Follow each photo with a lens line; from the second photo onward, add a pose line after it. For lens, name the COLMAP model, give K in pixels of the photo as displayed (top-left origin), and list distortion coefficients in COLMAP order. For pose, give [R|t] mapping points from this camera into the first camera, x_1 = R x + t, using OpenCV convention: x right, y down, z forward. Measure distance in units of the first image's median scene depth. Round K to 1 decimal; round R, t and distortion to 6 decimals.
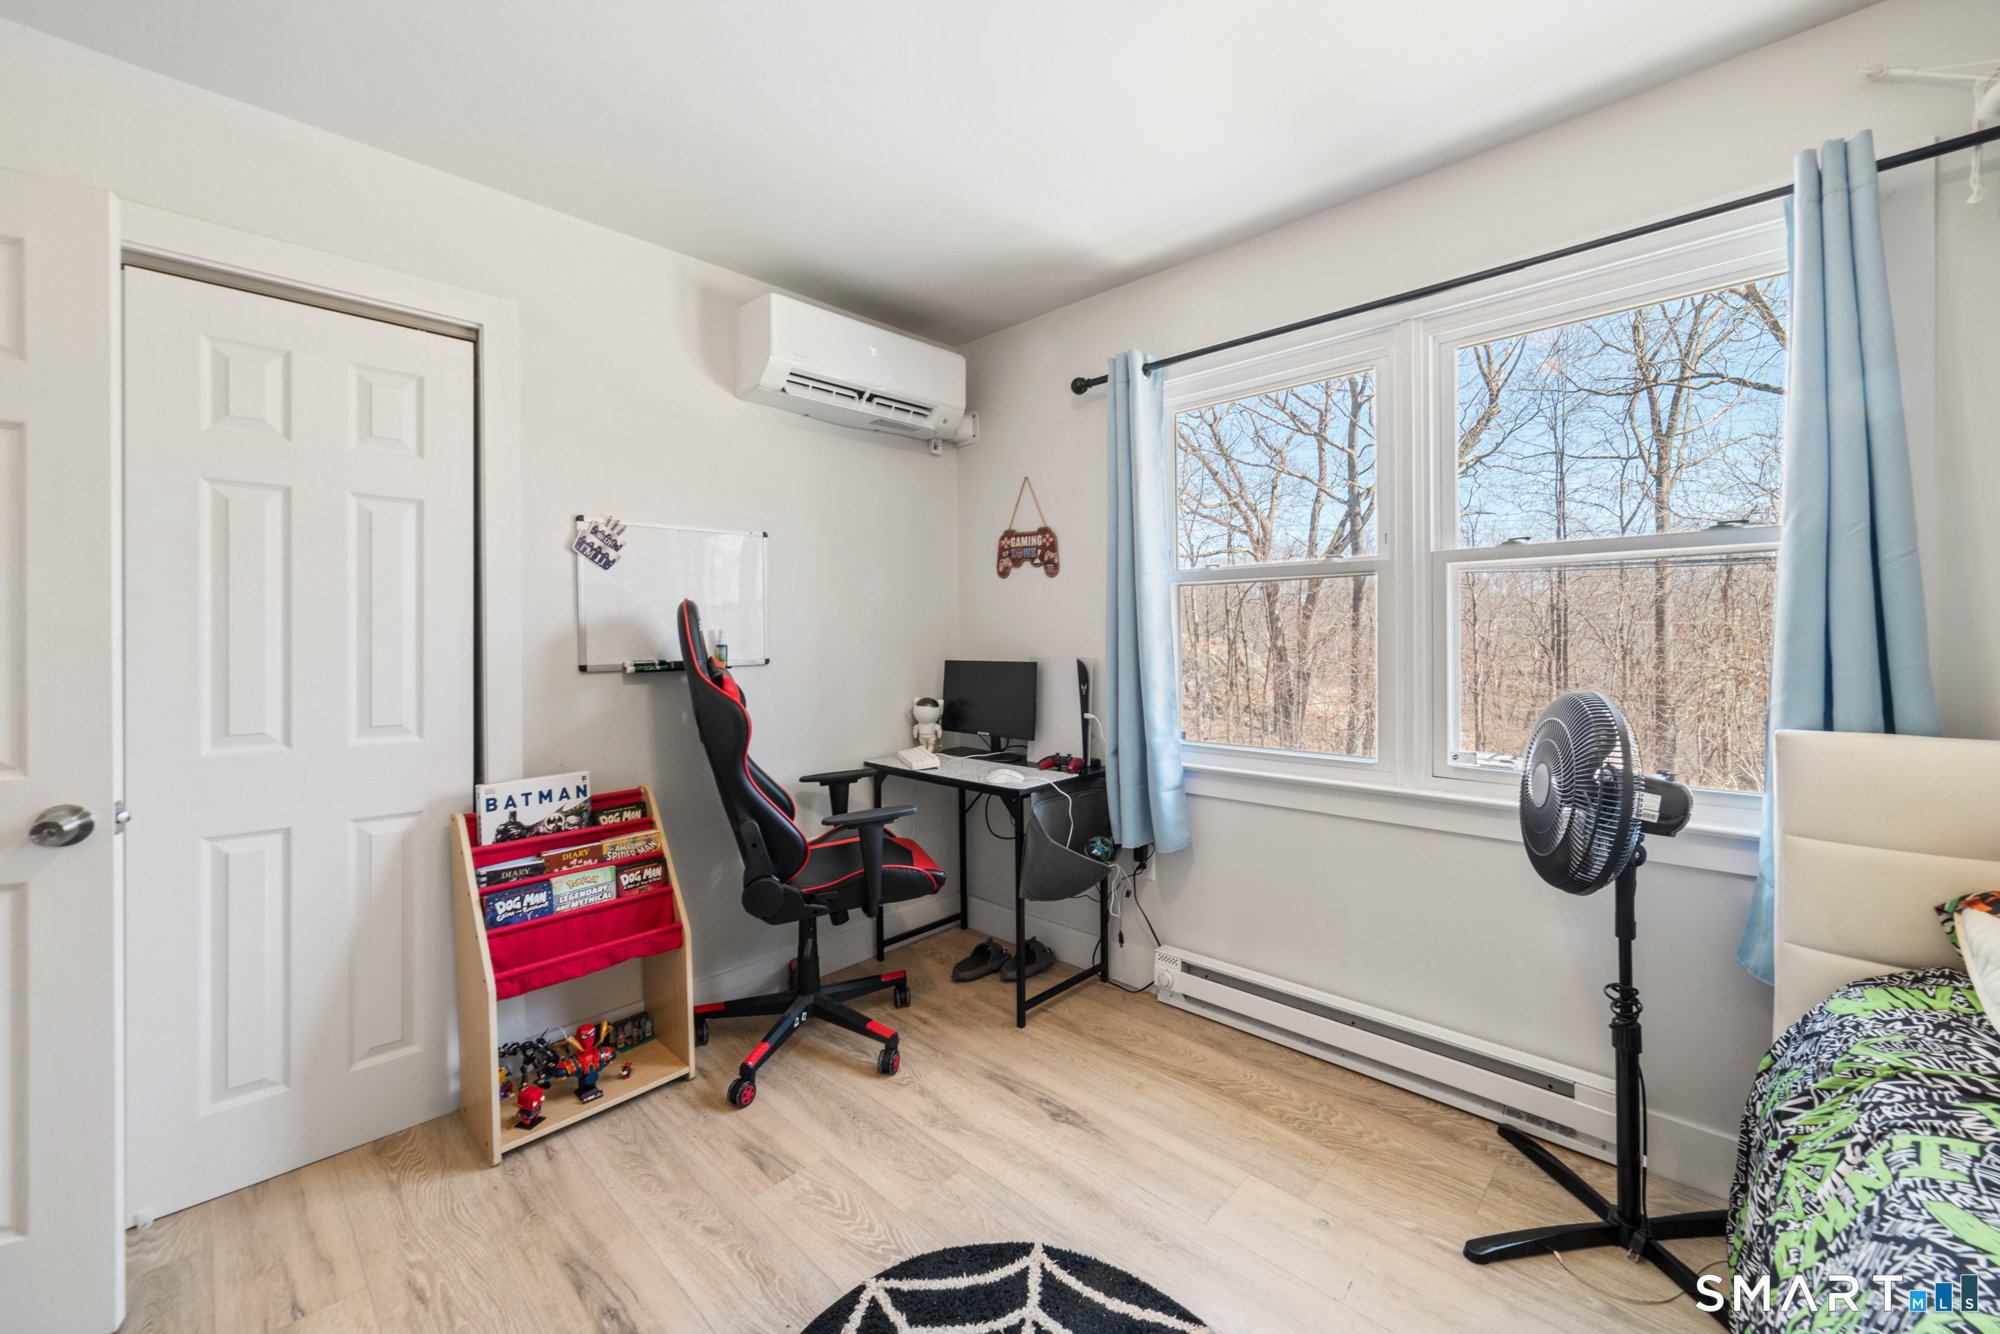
lens RADIAL K [[796.0, 0, 1001.6], [0, 796.0, 636.1], [0, 0, 1]] dist [0.001881, 0.000107]
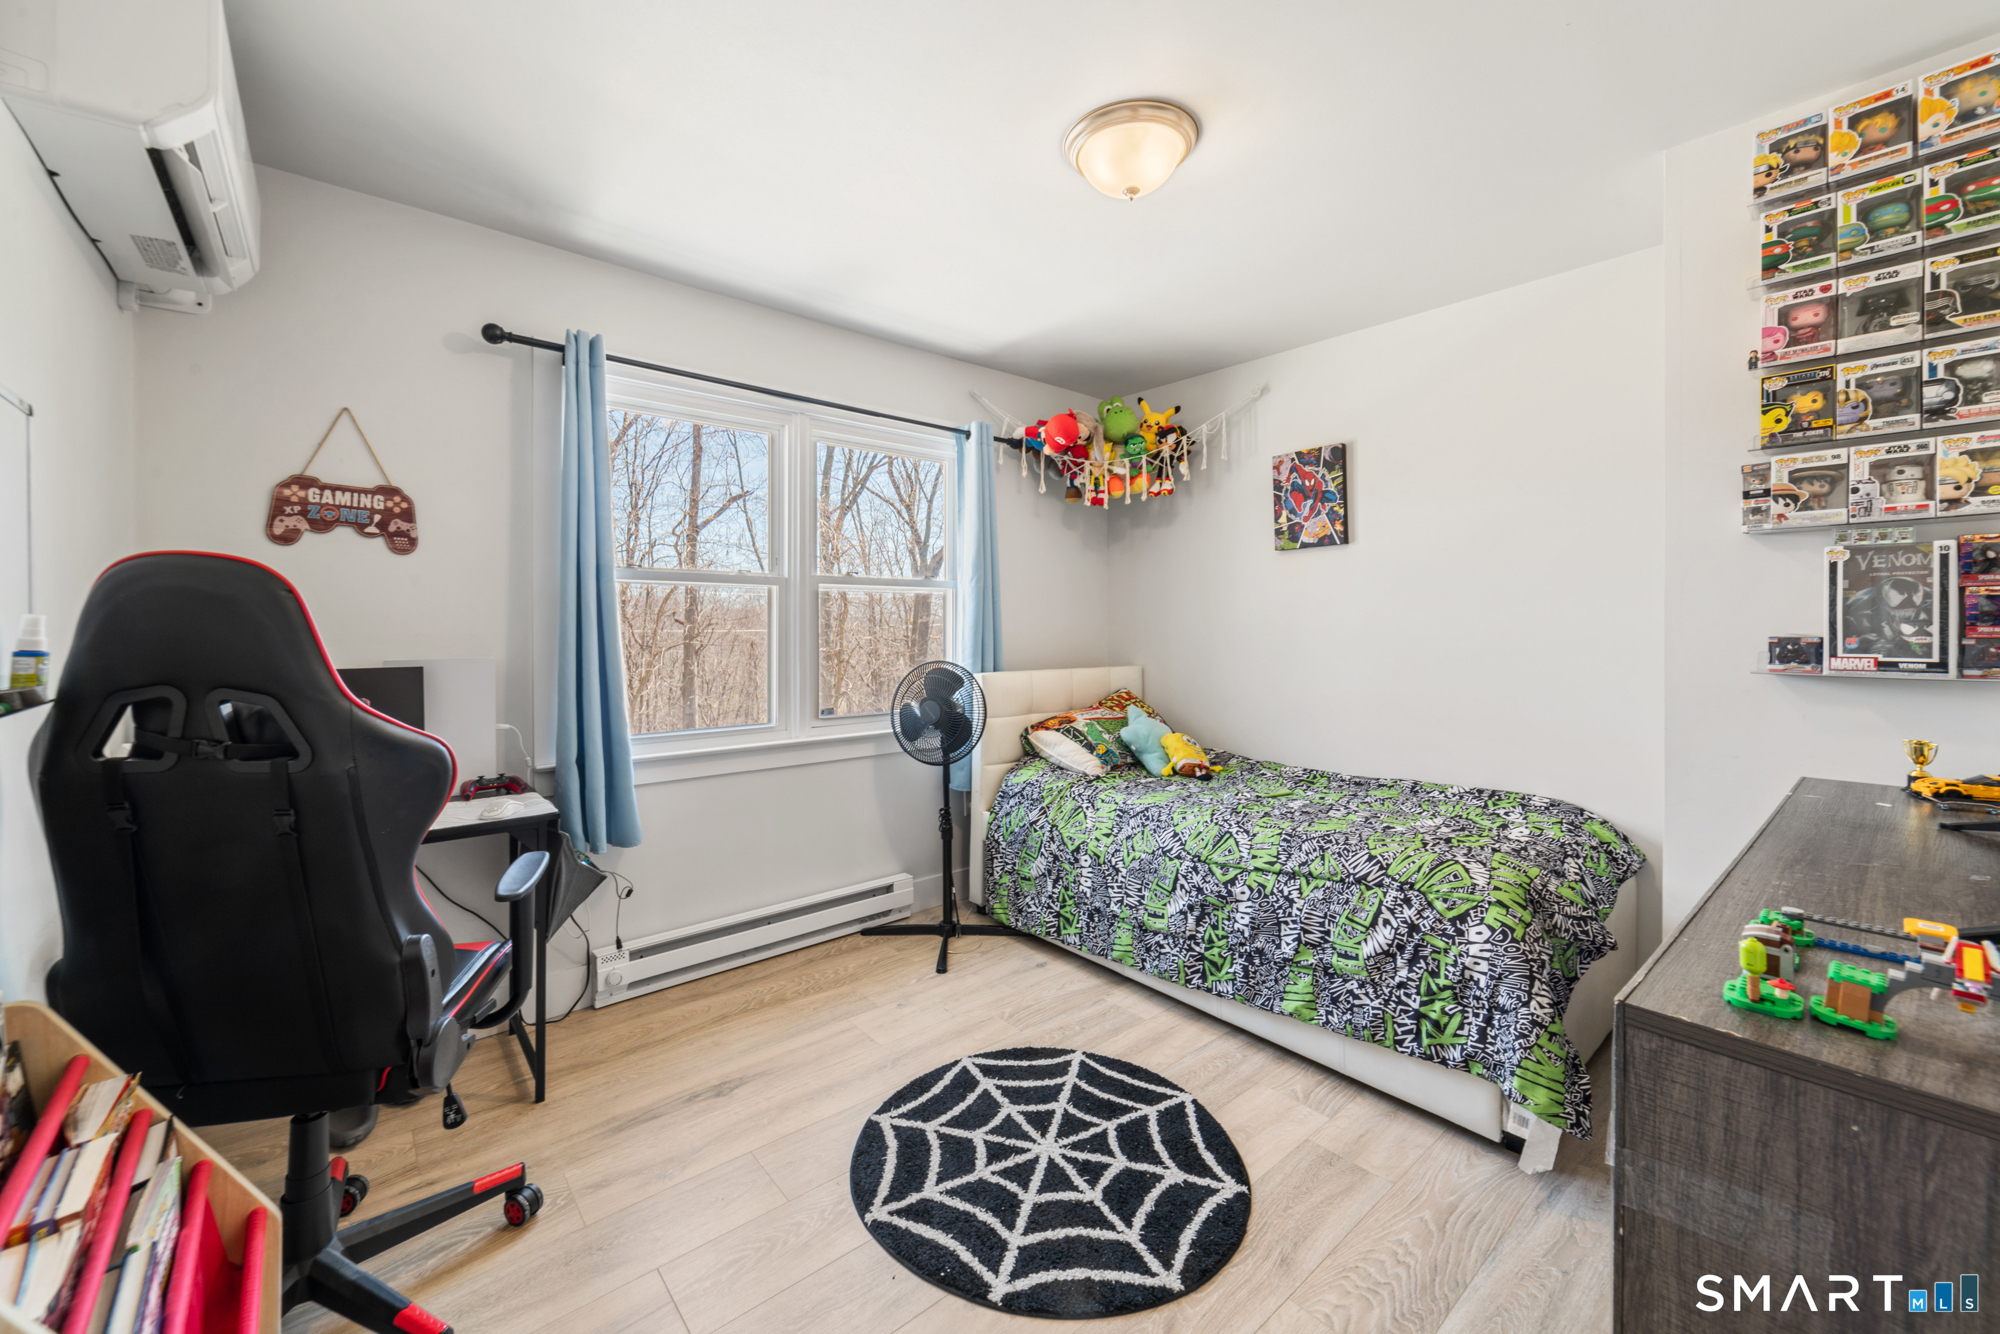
lens RADIAL K [[796.0, 0, 1011.4], [0, 796.0, 626.3], [0, 0, 1]] dist [0.001881, 0.000107]
pose [[0.075633, 0.008728, 0.997098, -0.738881], [0.001720, 0.999959, -0.008884, 0.001366], [-0.997134, 0.002387, 0.075615, 0.422800]]
